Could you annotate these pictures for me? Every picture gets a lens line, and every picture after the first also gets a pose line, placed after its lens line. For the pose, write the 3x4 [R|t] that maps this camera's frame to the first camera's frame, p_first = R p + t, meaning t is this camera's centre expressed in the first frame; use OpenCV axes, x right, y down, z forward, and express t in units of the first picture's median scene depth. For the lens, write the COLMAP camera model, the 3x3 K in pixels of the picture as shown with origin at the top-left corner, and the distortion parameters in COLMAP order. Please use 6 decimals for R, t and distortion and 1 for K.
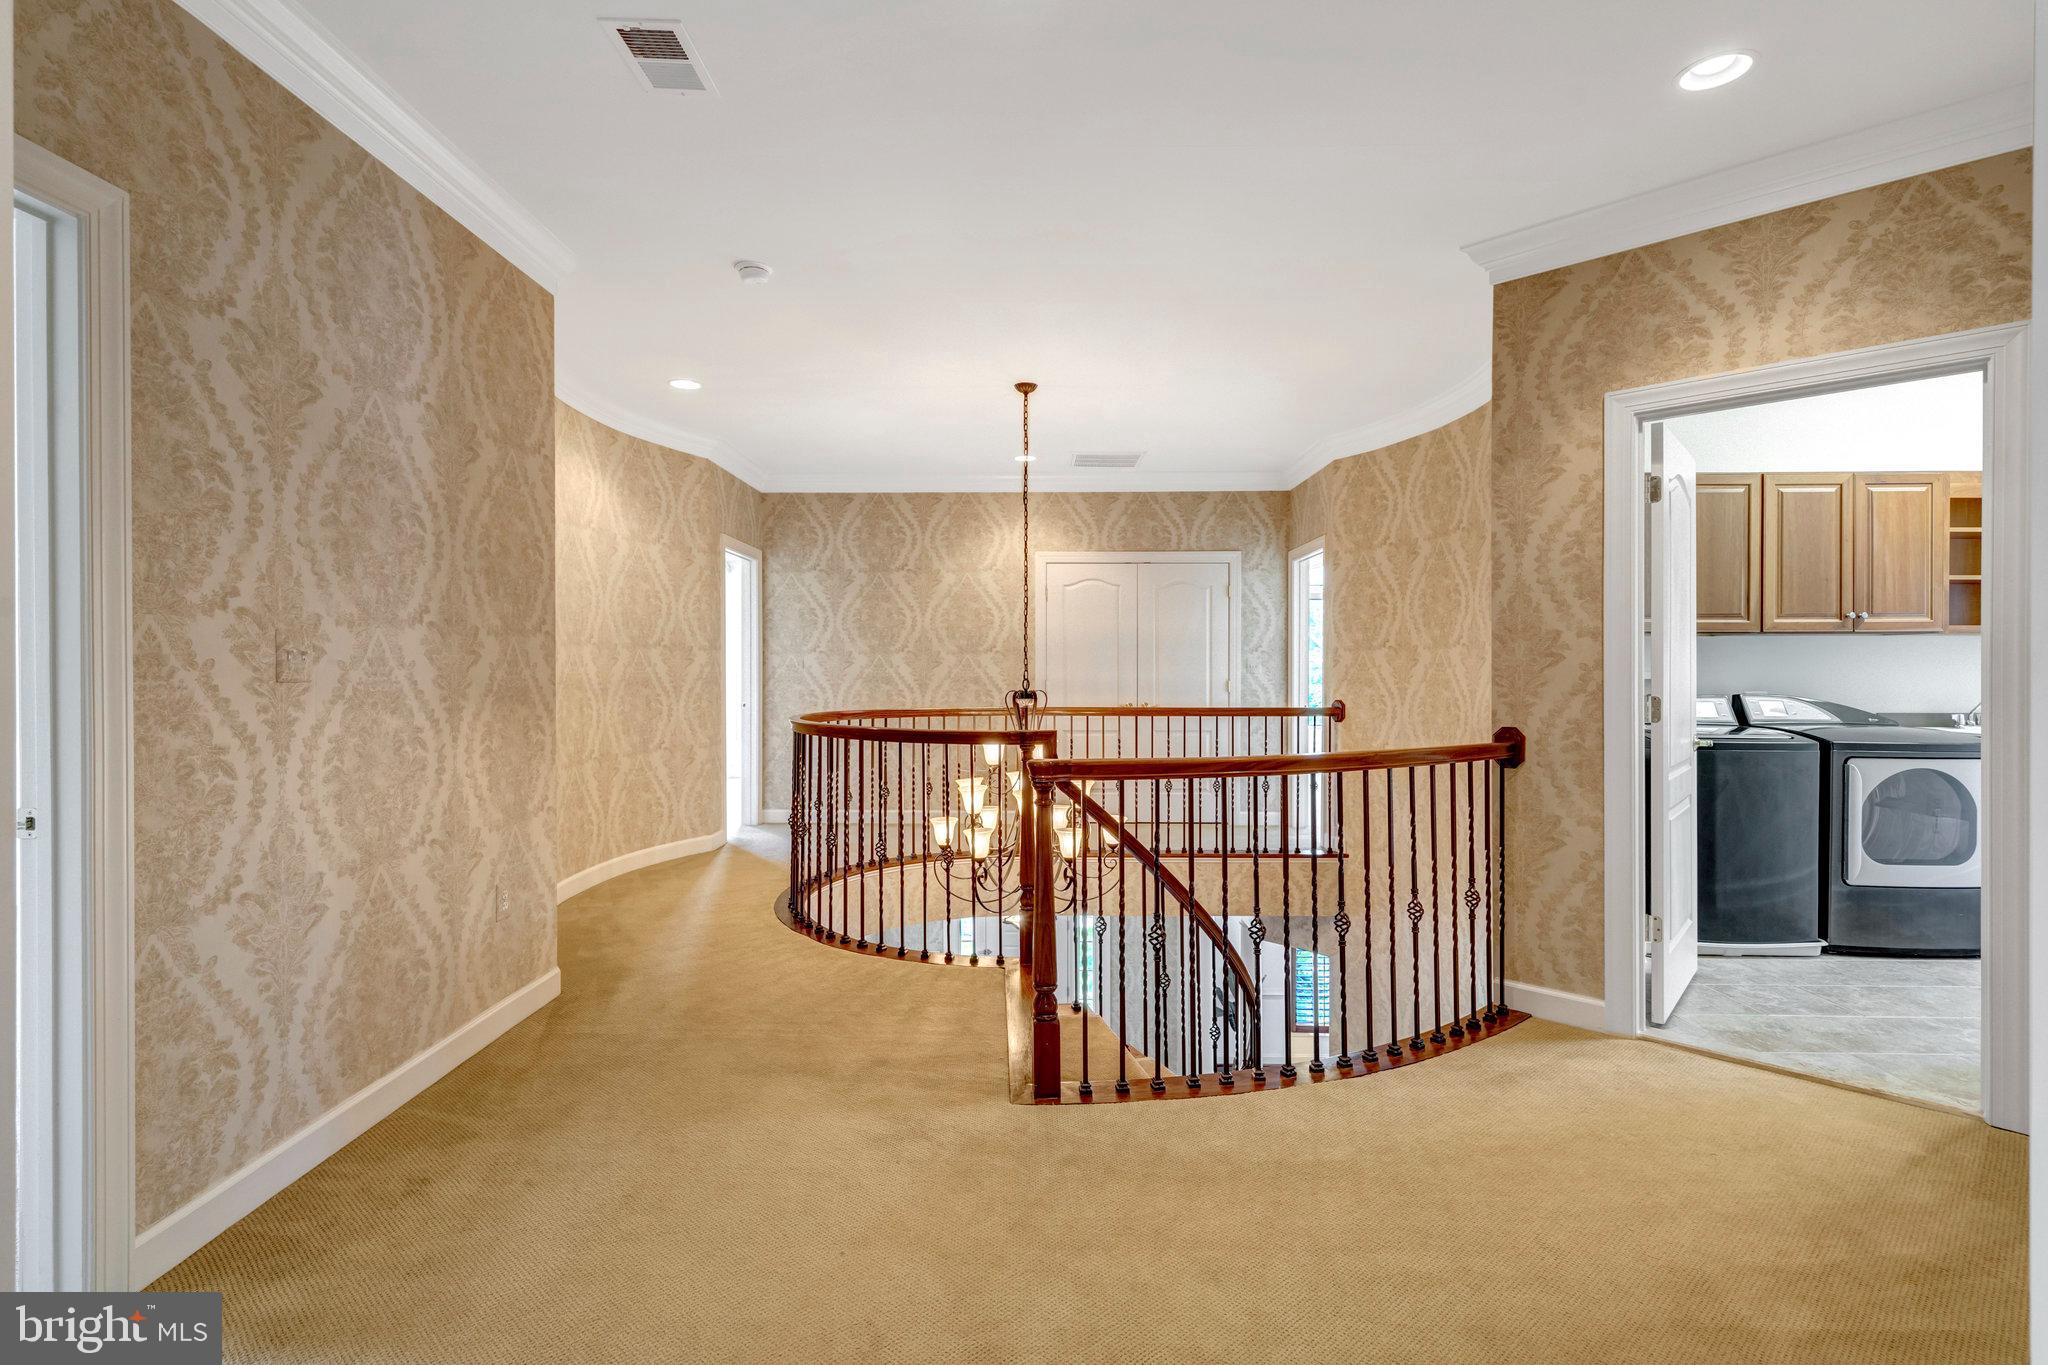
lens RADIAL K [[949.4, 0, 1016.3], [0, 949.4, 671.7], [0, 0, 1]] dist [-0.003003, -0.000470]
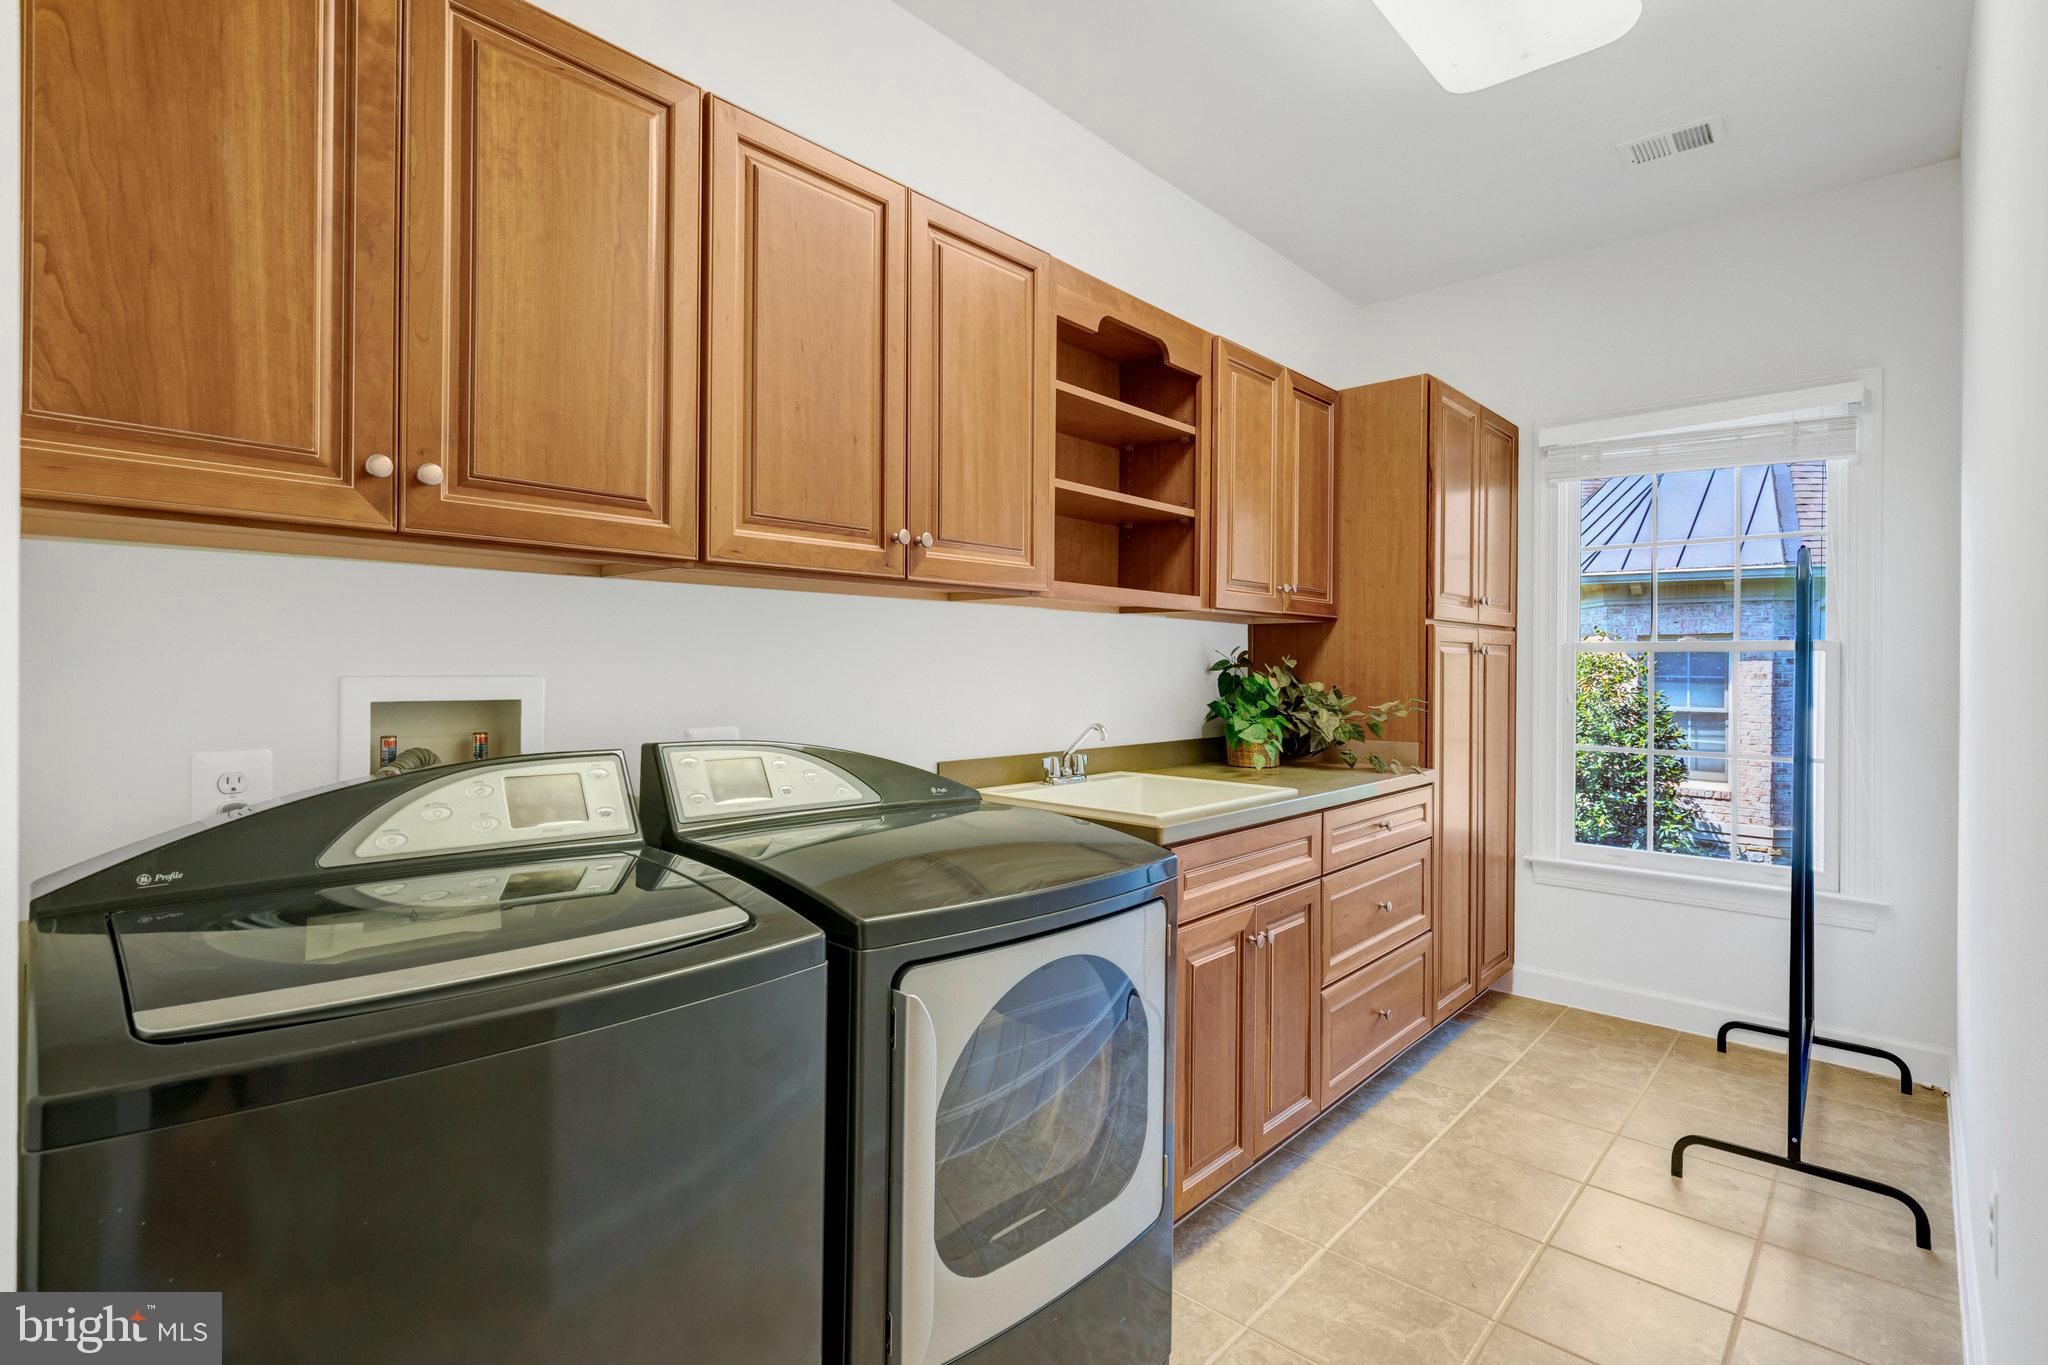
lens RADIAL K [[949.4, 0, 1016.3], [0, 949.4, 671.7], [0, 0, 1]] dist [-0.003003, -0.000470]
pose [[0.653947, 0.002827, 0.756535, 0.610439], [-0.002691, 0.999995, -0.001411, -0.002320], [-0.756536, -0.001113, 0.653951, 0.701443]]
